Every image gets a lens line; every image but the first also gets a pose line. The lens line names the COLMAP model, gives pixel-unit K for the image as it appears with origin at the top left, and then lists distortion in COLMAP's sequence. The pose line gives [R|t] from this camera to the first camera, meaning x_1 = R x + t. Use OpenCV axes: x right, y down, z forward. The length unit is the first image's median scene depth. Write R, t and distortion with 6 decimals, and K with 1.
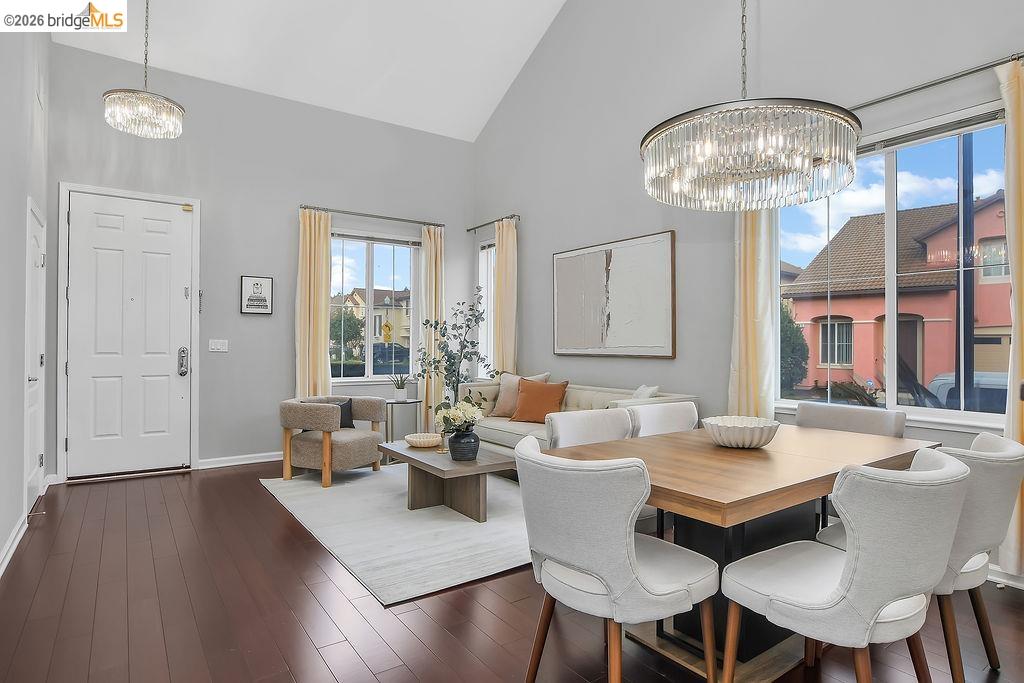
lens RADIAL K [[547.3, 0, 512.2], [0, 547.3, 344.8], [0, 0, 1]] dist [-0.000051, 0.000065]
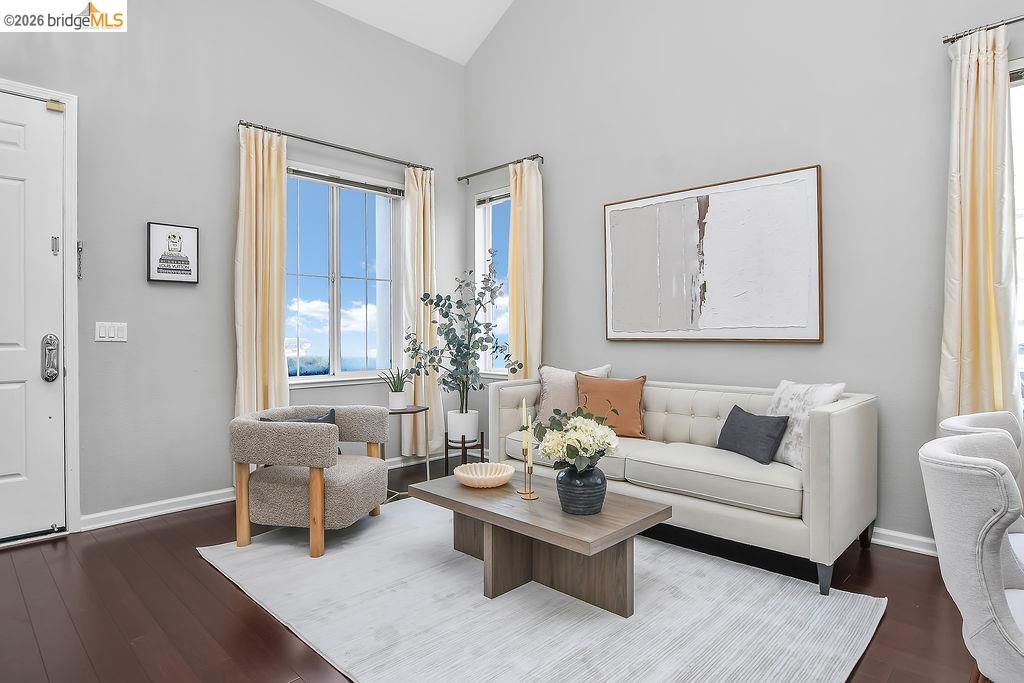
lens RADIAL K [[566.9, 0, 513.5], [0, 566.9, 336.2], [0, 0, 1]] dist [-0.002623, -0.000283]
pose [[0.984327, -0.009921, 0.176073, -0.194352], [0.008538, 0.999926, 0.008614, 0.005110], [-0.176145, -0.006976, 0.984339, 0.274685]]
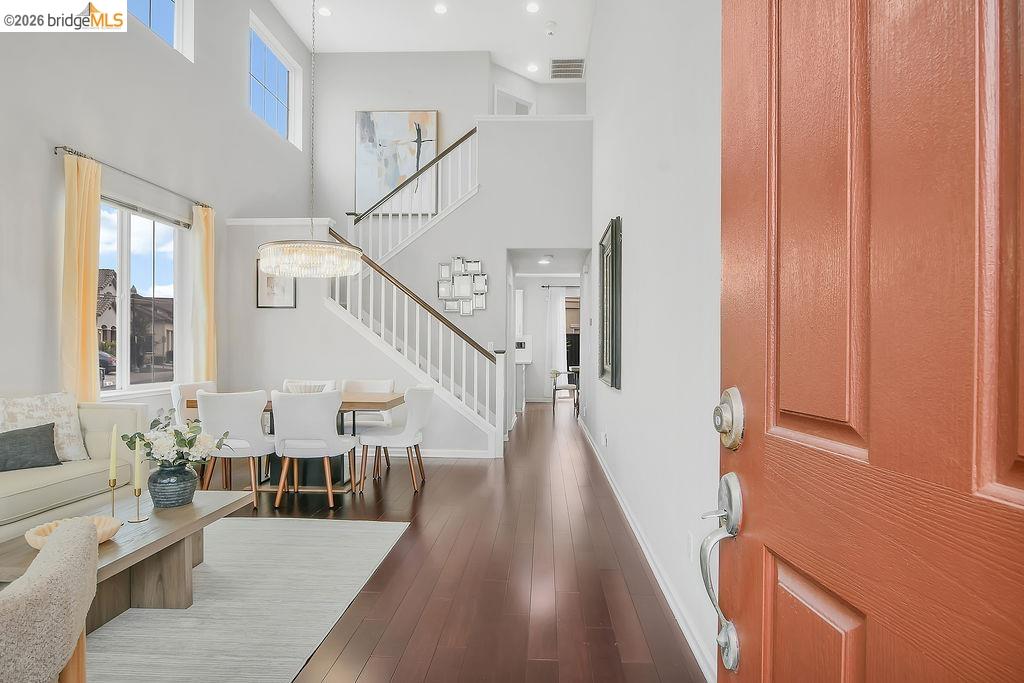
lens RADIAL K [[547.3, 0, 512.2], [0, 547.3, 344.8], [0, 0, 1]] dist [-0.000051, 0.000065]
pose [[-0.779085, -0.008019, 0.626867, -0.642080], [-0.013137, 0.999907, -0.003535, -0.005334], [-0.626780, -0.010989, -0.779119, 0.920947]]
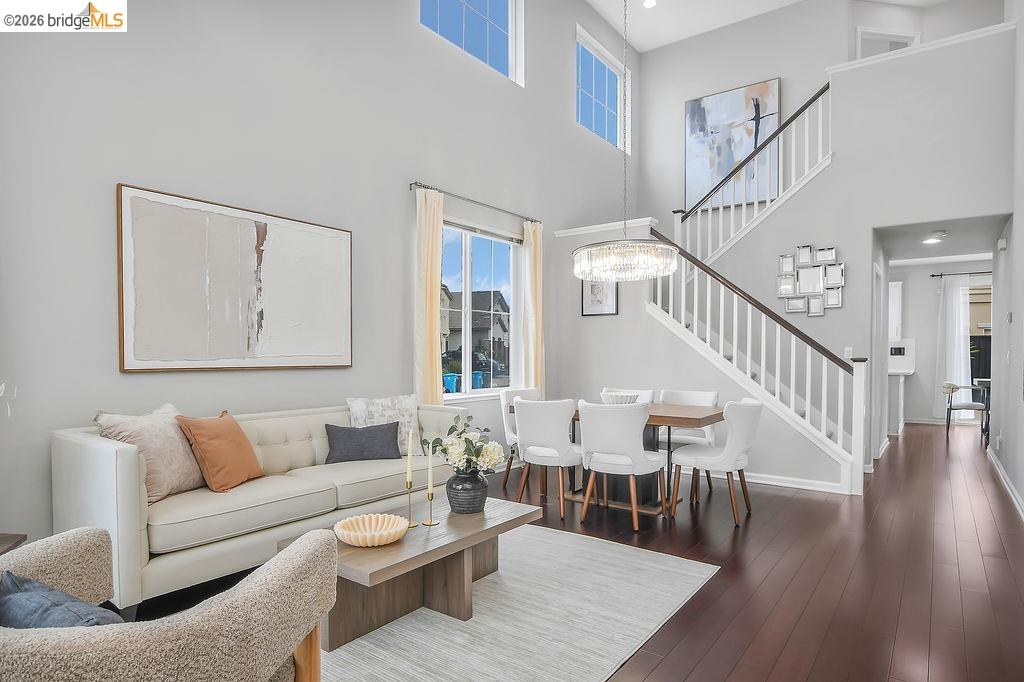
lens RADIAL K [[556.7, 0, 530.7], [0, 556.7, 364.7], [0, 0, 1]] dist [-0.014747, 0.000555]
pose [[-0.312151, -0.026169, 0.949672, -0.590686], [-0.006702, 0.999656, 0.025344, -0.005844], [-0.950009, 0.001547, -0.312219, 0.825348]]
